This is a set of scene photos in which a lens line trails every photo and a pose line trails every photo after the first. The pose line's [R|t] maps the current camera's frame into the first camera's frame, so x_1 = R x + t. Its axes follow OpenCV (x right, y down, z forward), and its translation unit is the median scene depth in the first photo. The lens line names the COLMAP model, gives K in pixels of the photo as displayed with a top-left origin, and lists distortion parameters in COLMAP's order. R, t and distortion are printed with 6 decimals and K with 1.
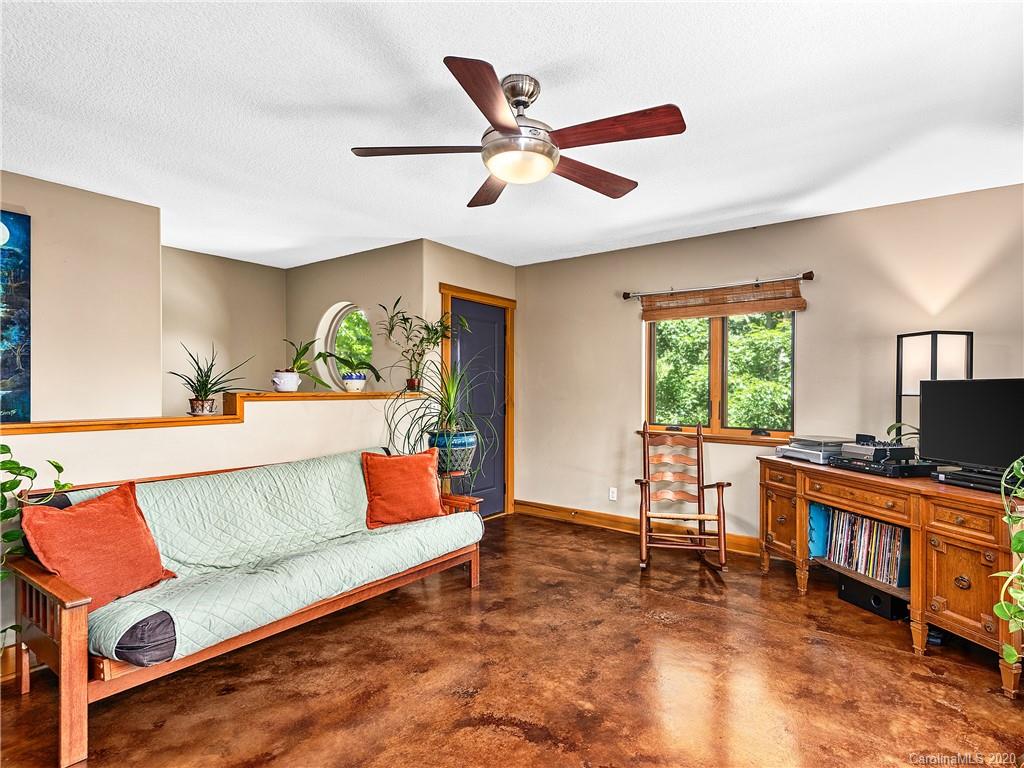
lens RADIAL K [[541.8, 0, 512.9], [0, 541.8, 383.3], [0, 0, 1]] dist [0.000642, -0.004195]
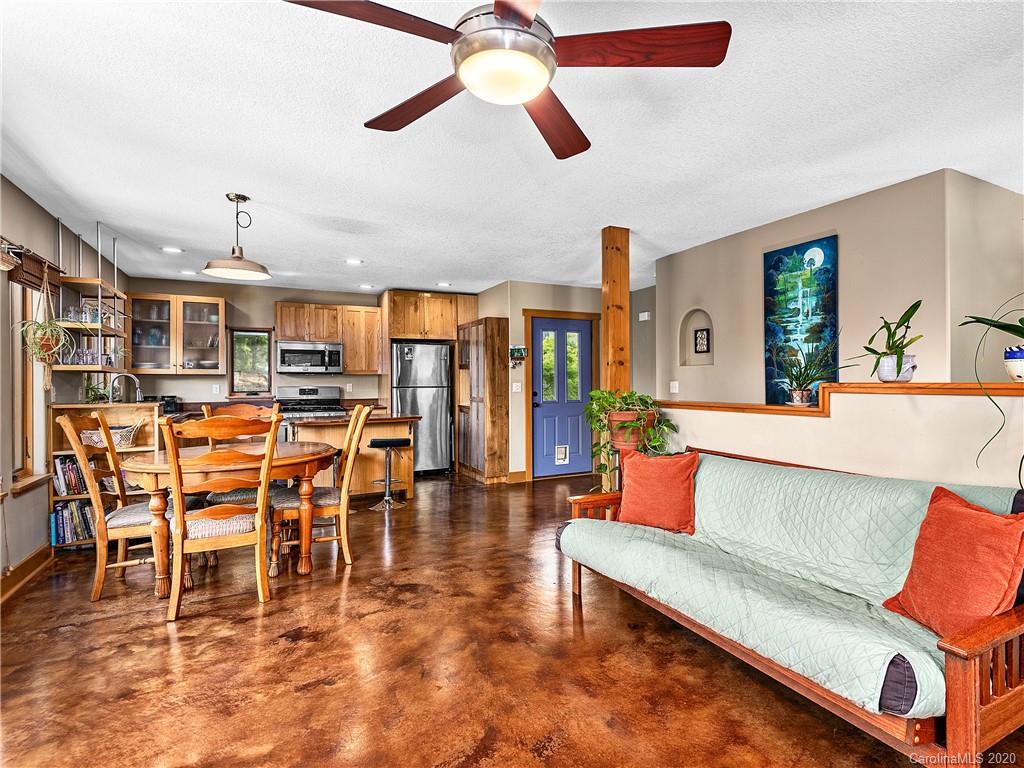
lens RADIAL K [[486.5, 0, 517.9], [0, 486.5, 375.9], [0, 0, 1]] dist [0.000290, 0.000145]
pose [[-0.453972, -0.008573, -0.890975, 0.393562], [0.010453, 0.999834, -0.014946, 0.012143], [0.890955, -0.016098, -0.453807, 0.874159]]
